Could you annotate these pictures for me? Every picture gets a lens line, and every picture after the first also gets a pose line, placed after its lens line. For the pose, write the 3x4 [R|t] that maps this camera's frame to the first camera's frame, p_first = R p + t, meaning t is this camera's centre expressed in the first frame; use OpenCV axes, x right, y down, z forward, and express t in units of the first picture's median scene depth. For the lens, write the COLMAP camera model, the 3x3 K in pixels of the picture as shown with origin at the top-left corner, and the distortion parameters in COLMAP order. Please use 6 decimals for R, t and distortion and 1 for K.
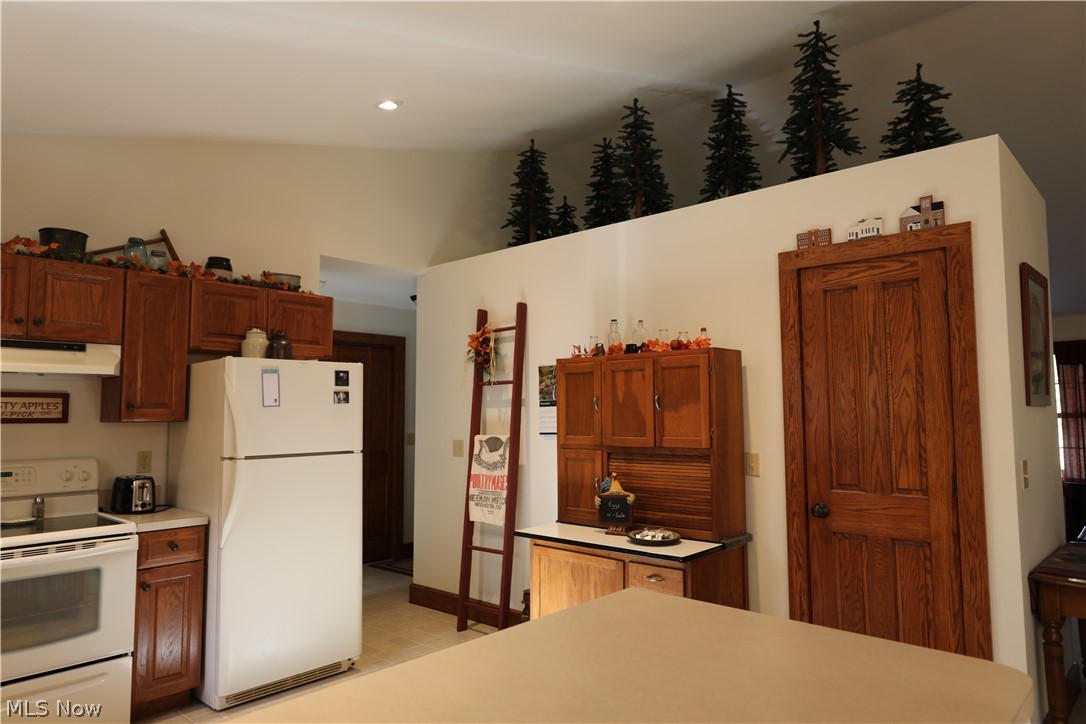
lens RADIAL K [[699.0, 0, 543.6], [0, 699.0, 359.3], [0, 0, 1]] dist [0.012941, 0.001976]
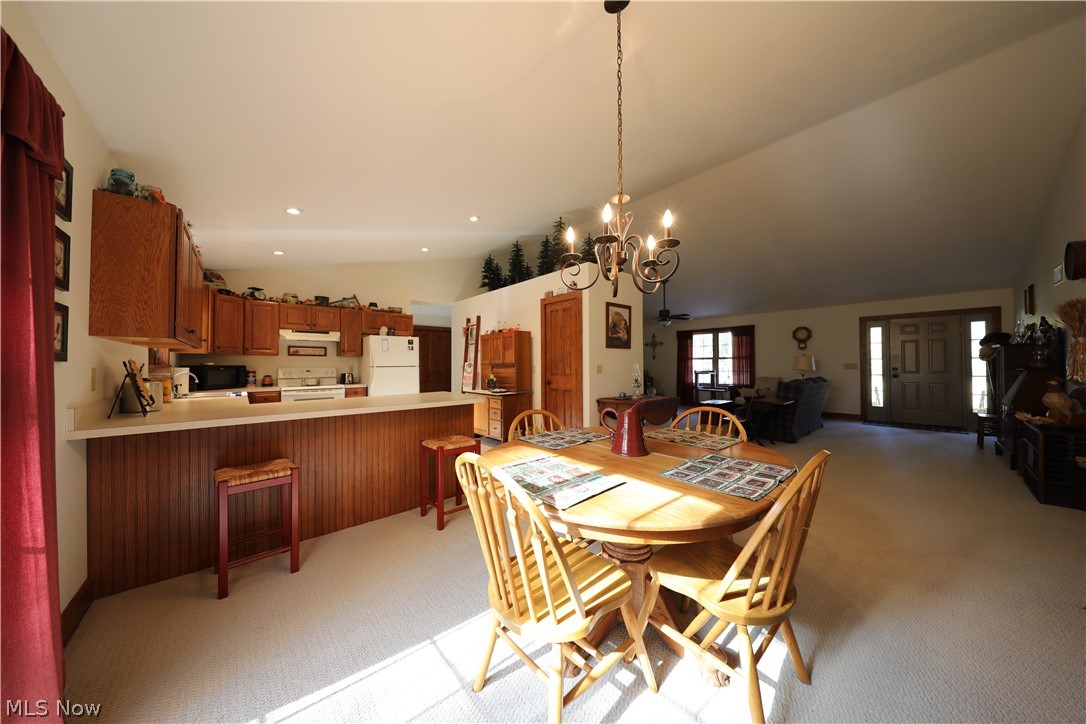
lens RADIAL K [[340.1, 0, 544.4], [0, 340.1, 360.5], [0, 0, 1]] dist [0.004828, -0.004482]
pose [[0.994729, -0.002804, -0.102503, 0.450196], [0.009419, 0.997899, 0.064105, 0.017393], [0.102108, -0.064733, 0.992665, -0.425038]]
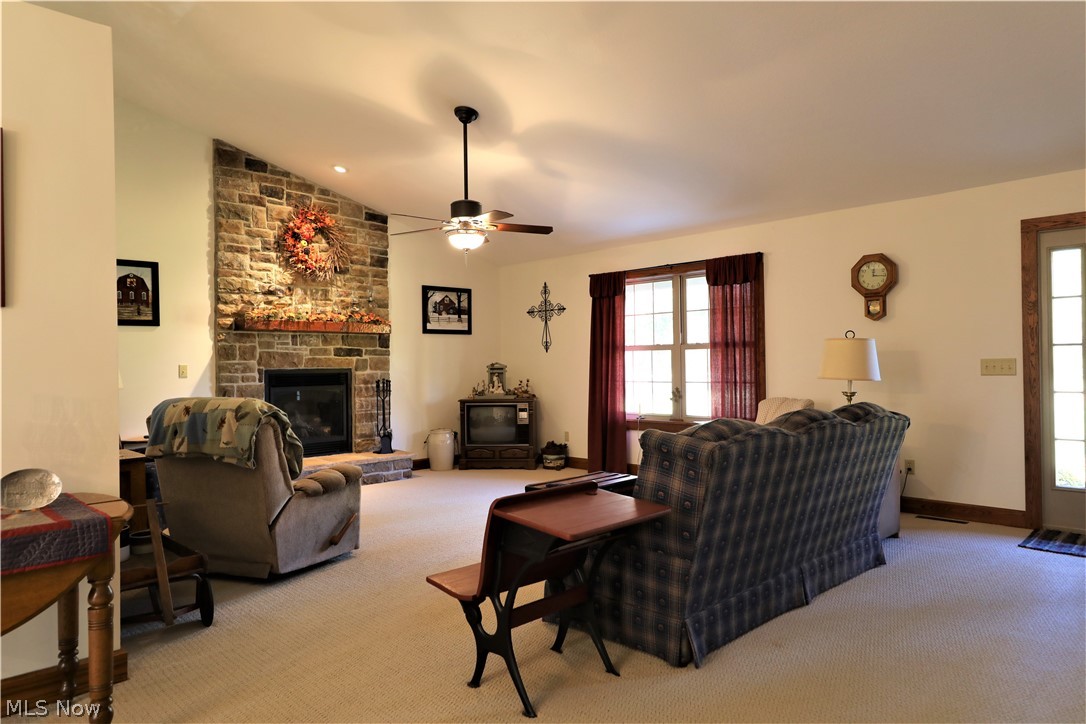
lens RADIAL K [[699.0, 0, 543.6], [0, 699.0, 360.7], [0, 0, 1]] dist [0.012941, 0.001976]
pose [[0.998724, -0.009606, -0.049581, 1.166901], [0.013218, 0.997240, 0.073053, 0.067724], [0.048742, -0.073615, 0.996095, 0.274509]]
